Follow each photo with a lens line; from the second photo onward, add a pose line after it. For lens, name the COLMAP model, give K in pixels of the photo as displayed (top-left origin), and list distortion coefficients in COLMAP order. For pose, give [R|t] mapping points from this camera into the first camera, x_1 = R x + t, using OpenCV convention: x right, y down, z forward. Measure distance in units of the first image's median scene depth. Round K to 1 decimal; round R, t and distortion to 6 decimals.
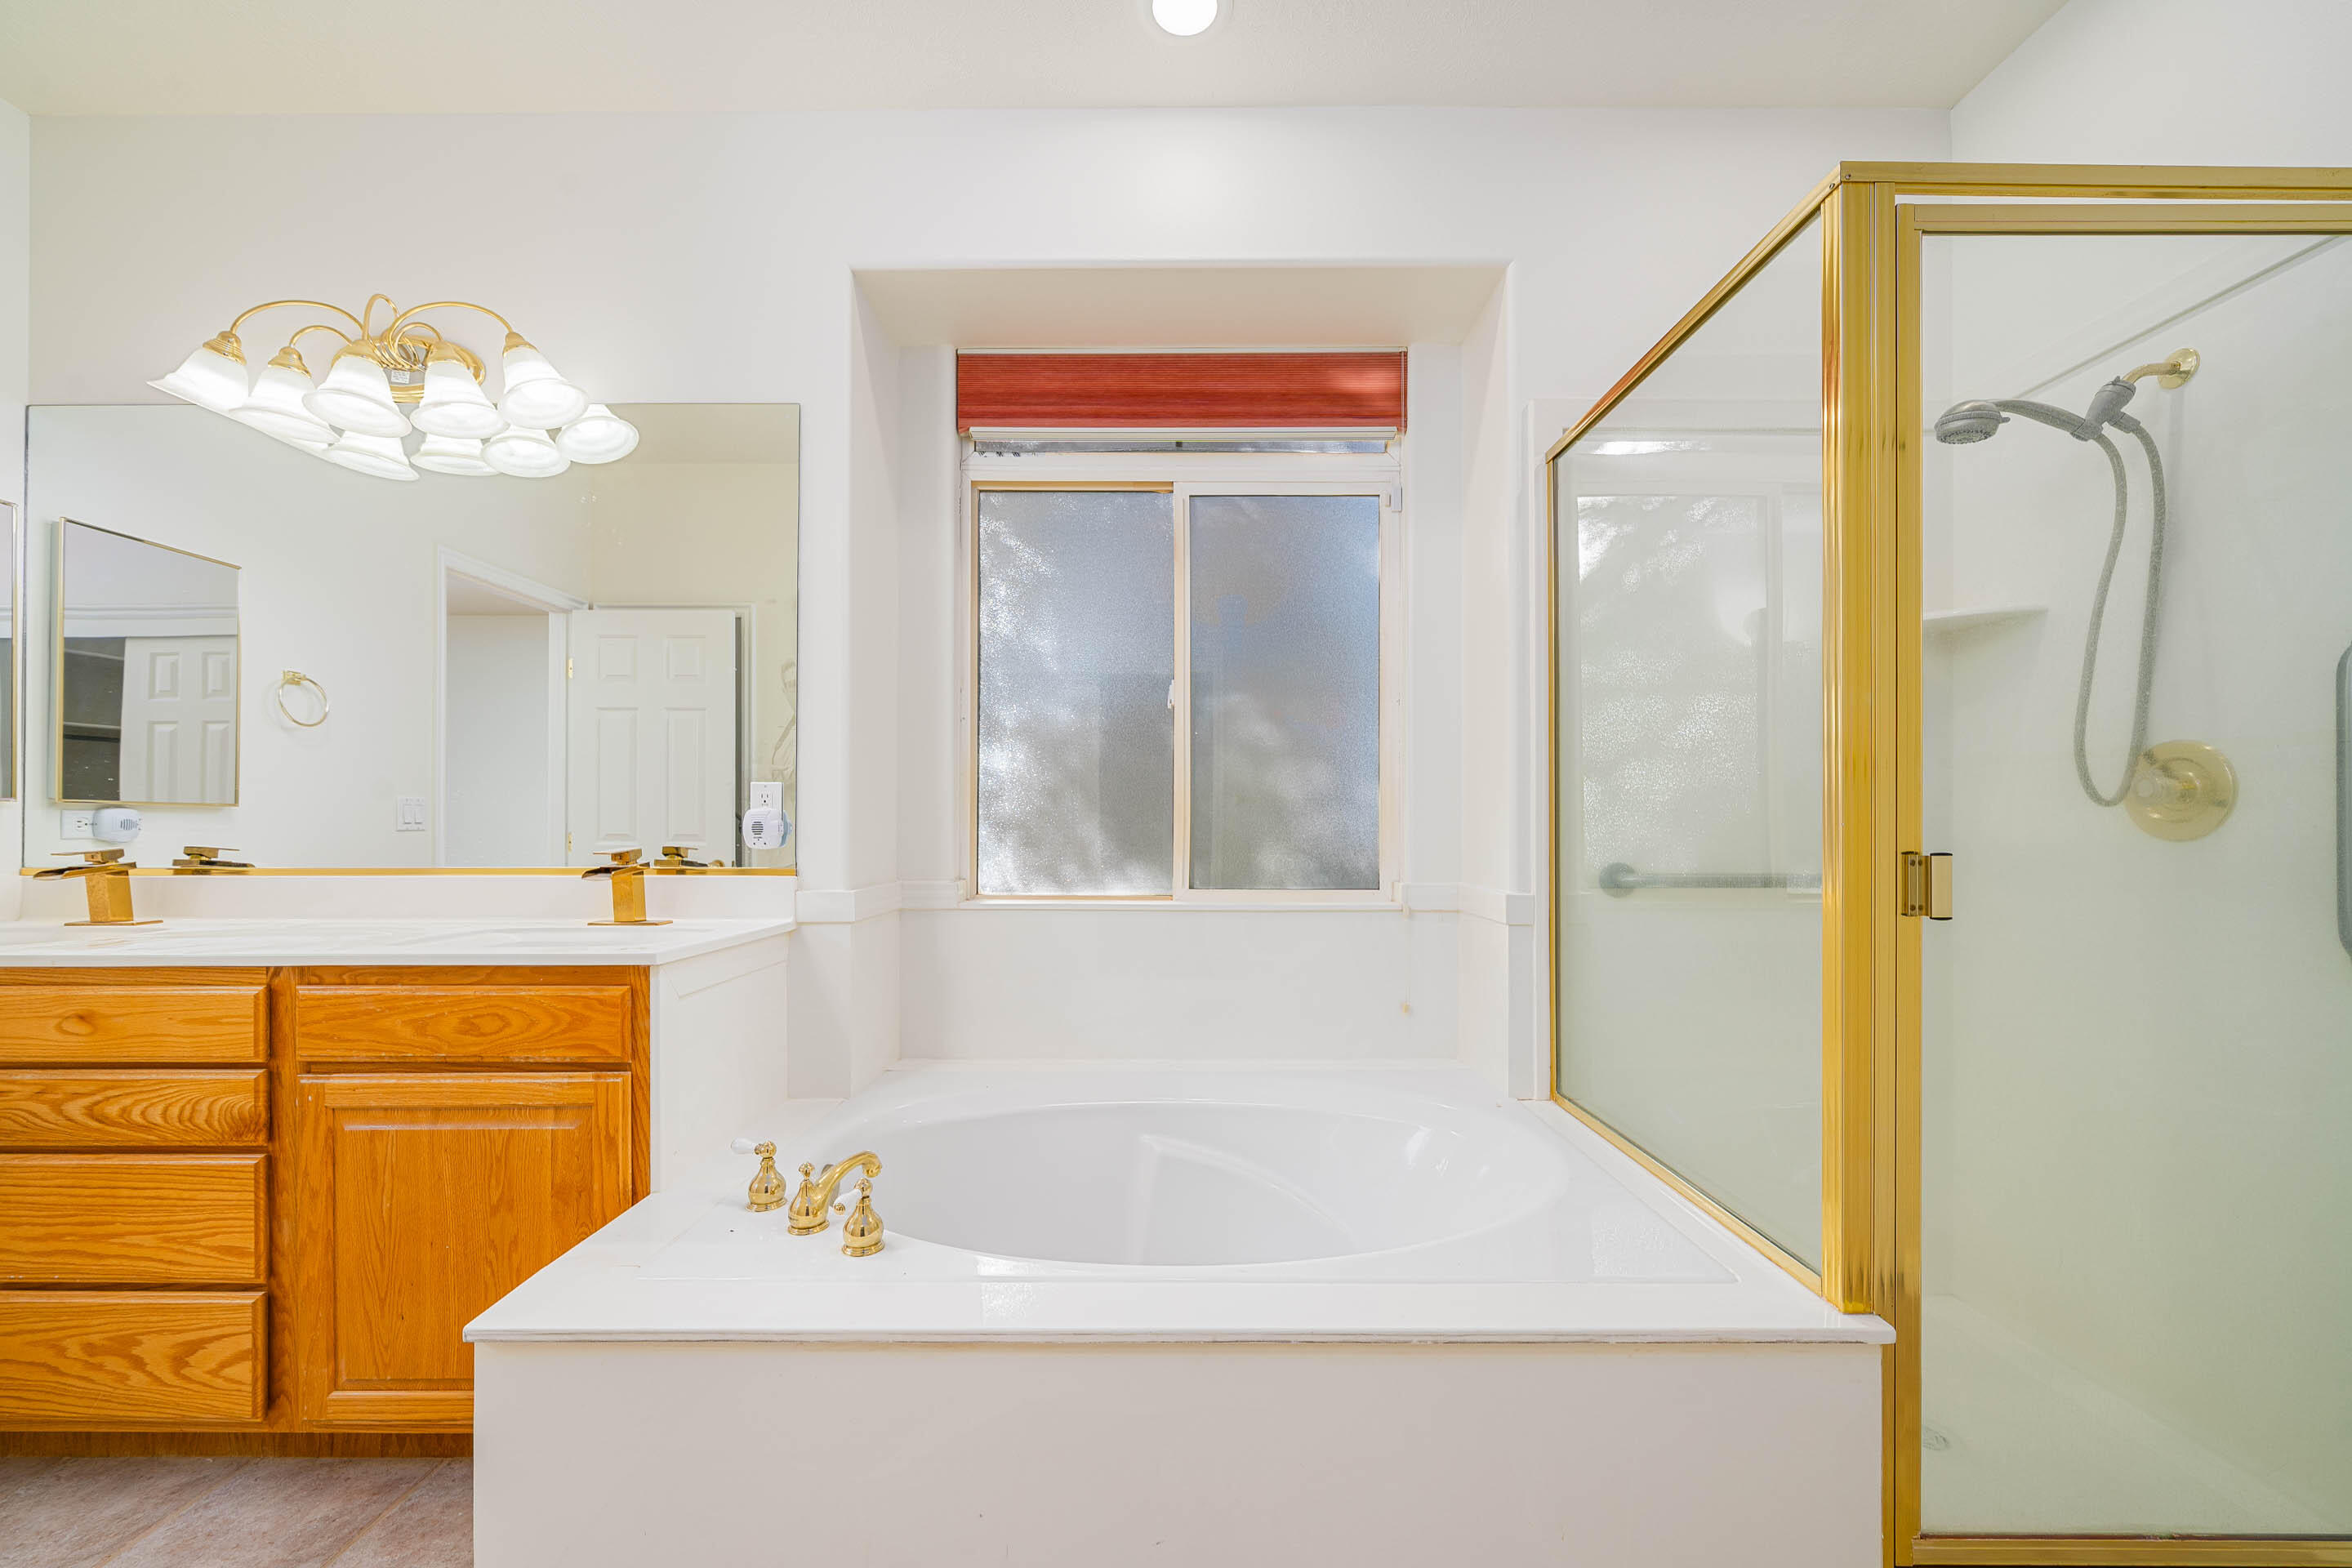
lens RADIAL K [[915.2, 0, 1175.4], [0, 915.2, 823.4], [0, 0, 1]] dist [-0.007402, 0.000797]
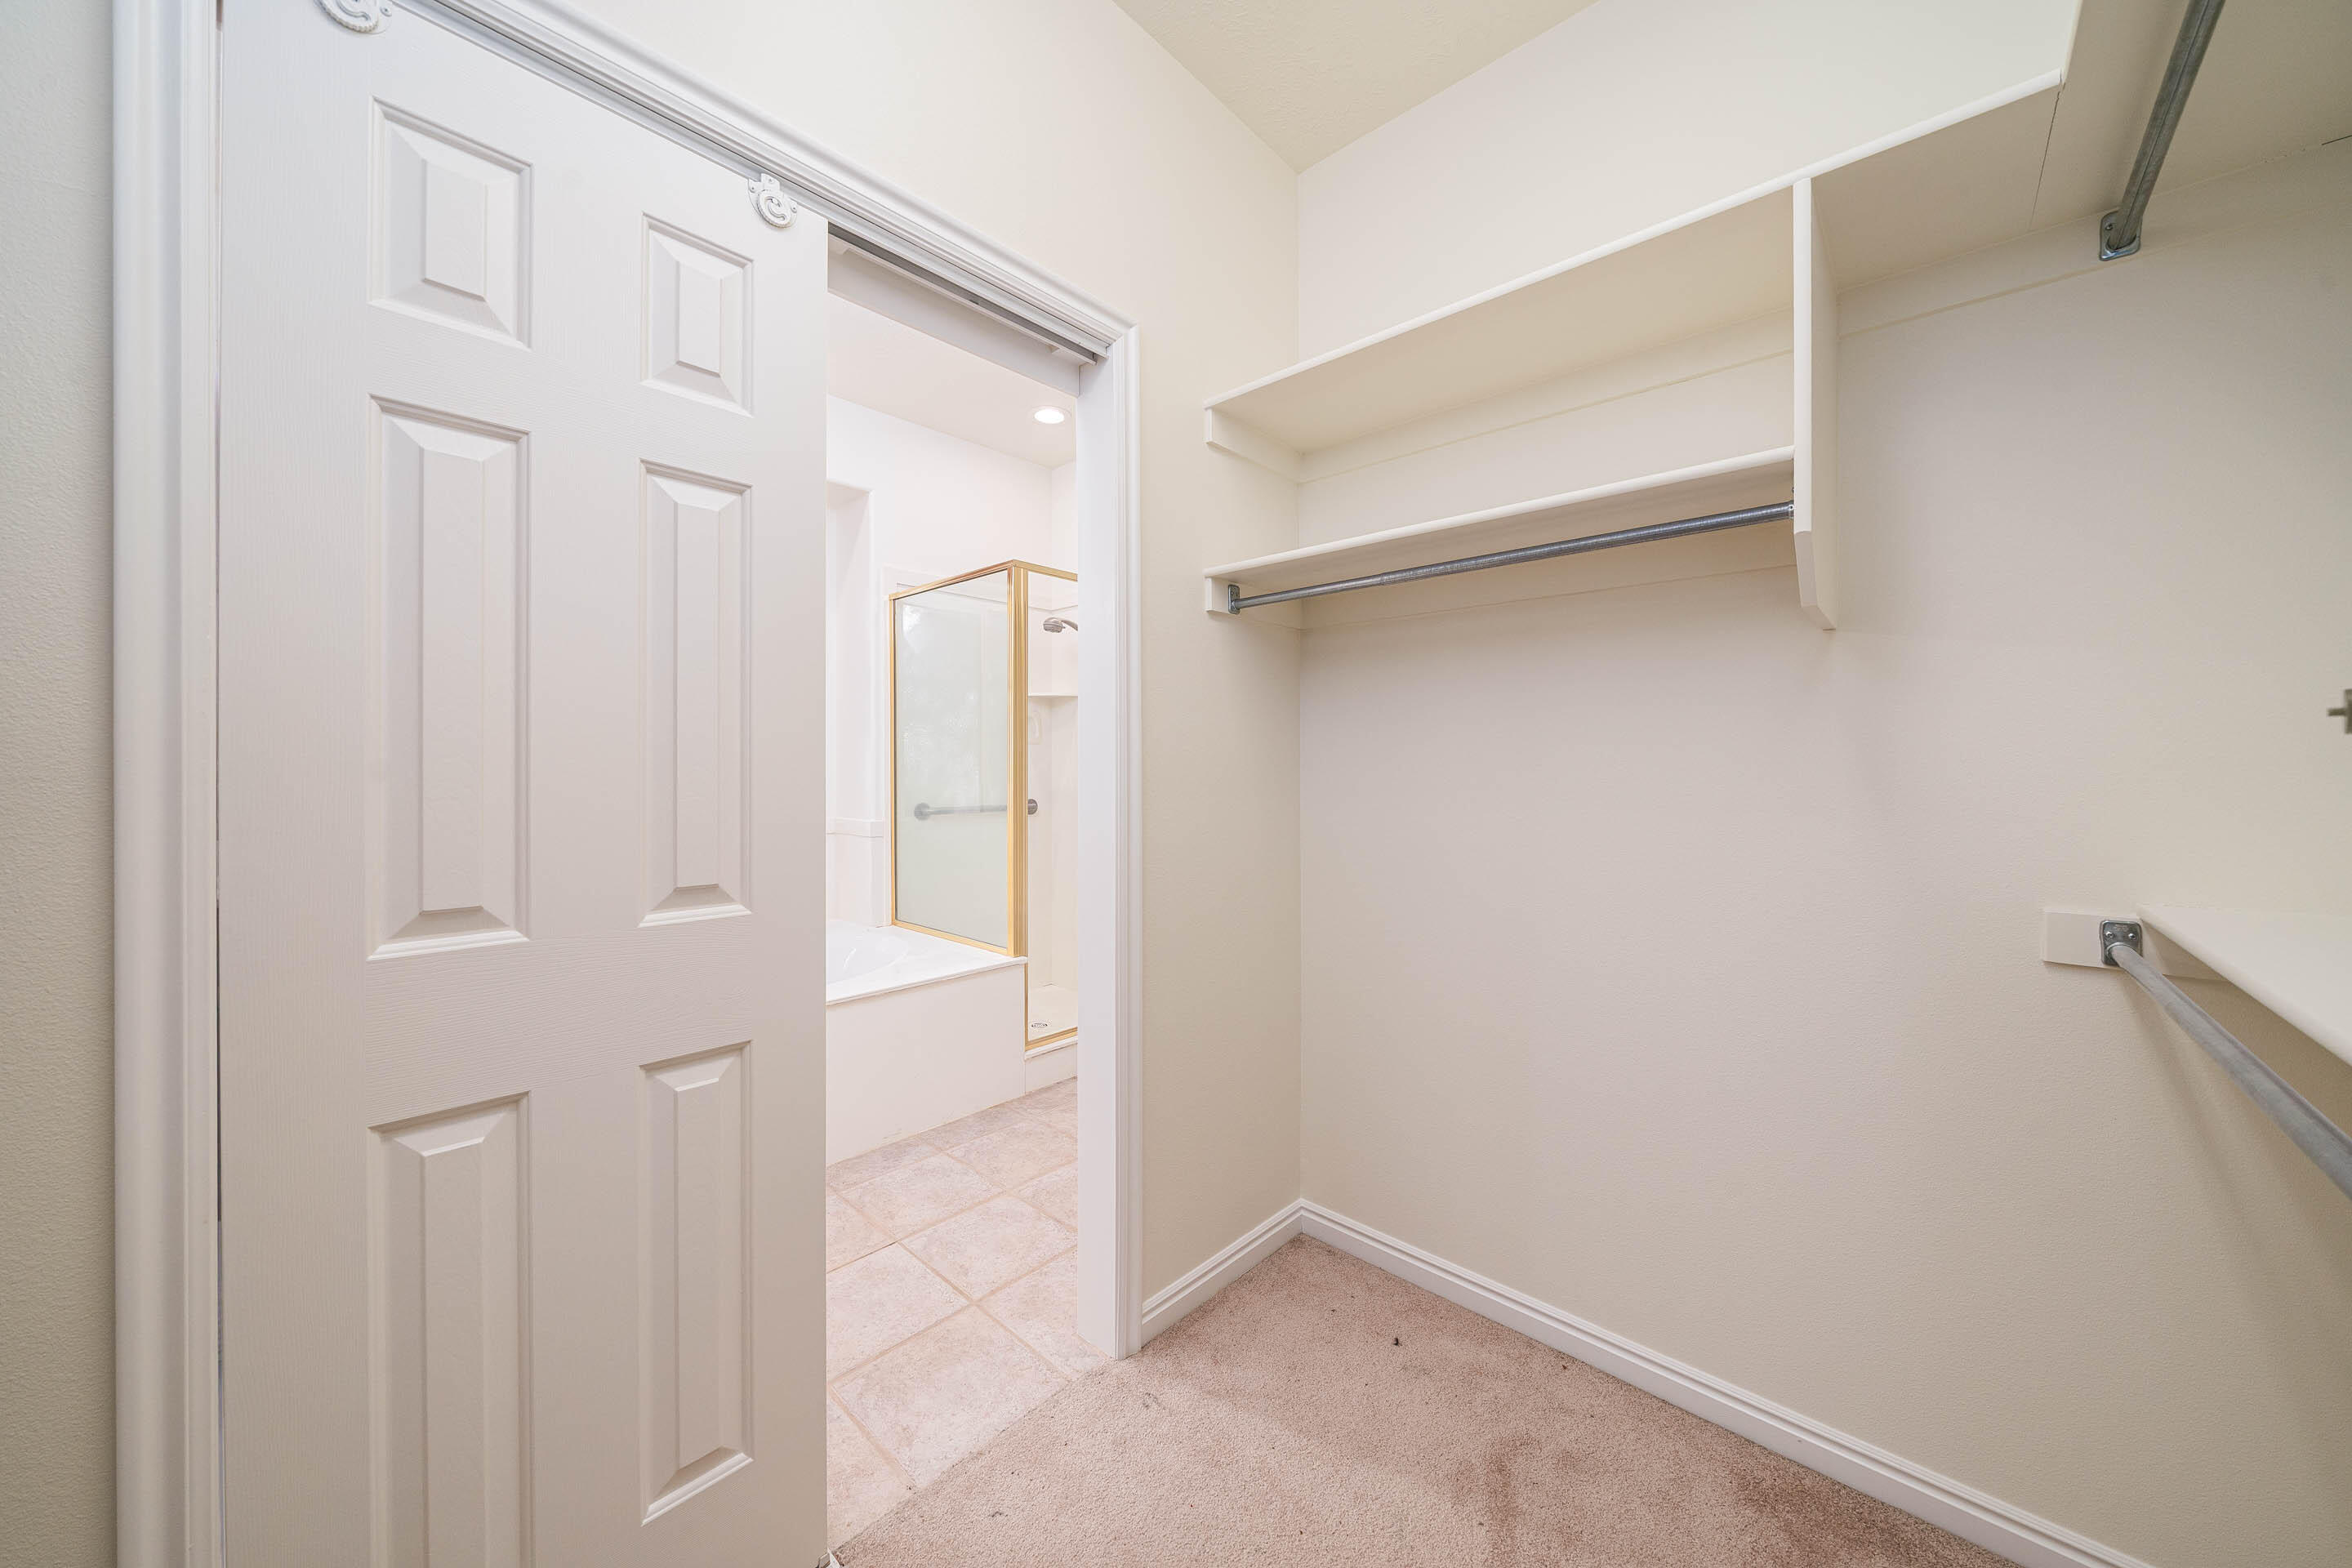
lens RADIAL K [[816.8, 0, 1165.0], [0, 816.8, 763.6], [0, 0, 1]] dist [0.000399, 0.000009]
pose [[0.690336, -0.007261, 0.723453, -0.626852], [0.009323, 0.999956, 0.001139, -0.057597], [-0.723429, 0.005959, 0.690373, -0.887317]]
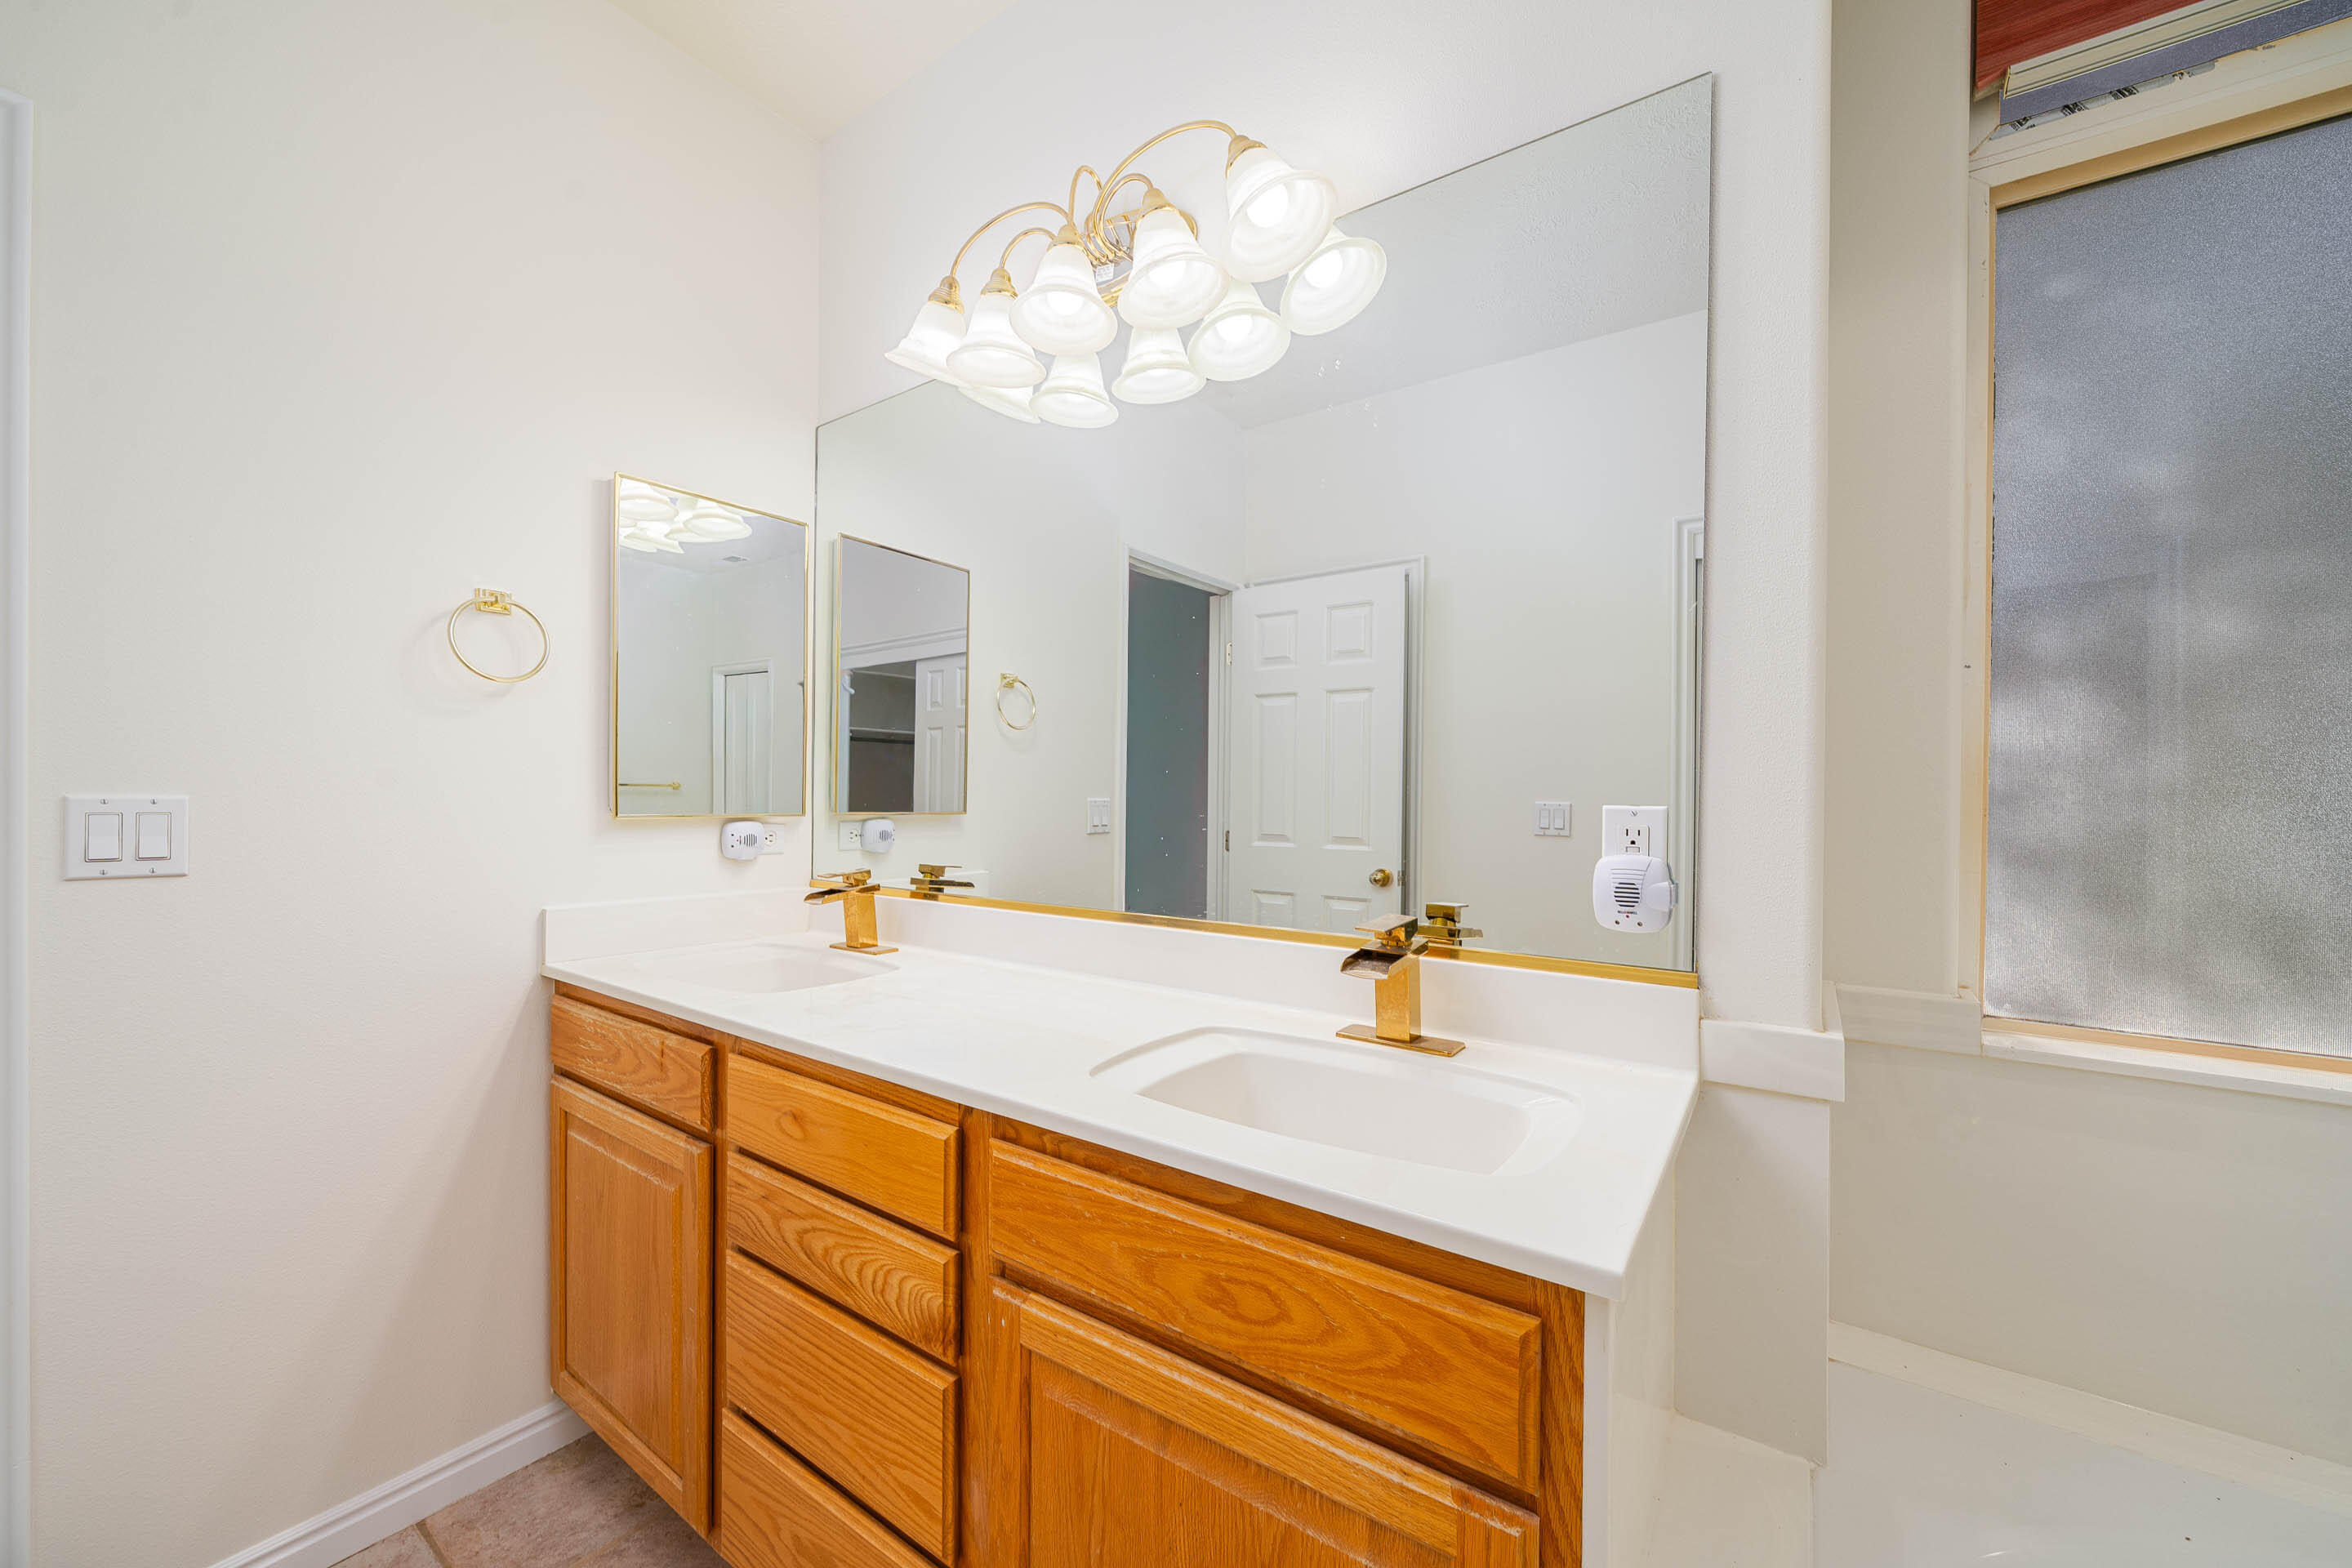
lens RADIAL K [[885.5, 0, 1135.3], [0, 885.5, 798.8], [0, 0, 1]] dist [-0.001608, 0.000055]
pose [[0.801158, 0.010118, -0.598367, -0.506687], [-0.007379, 0.999948, 0.007029, -0.069731], [0.598407, -0.001216, 0.801191, 0.555112]]
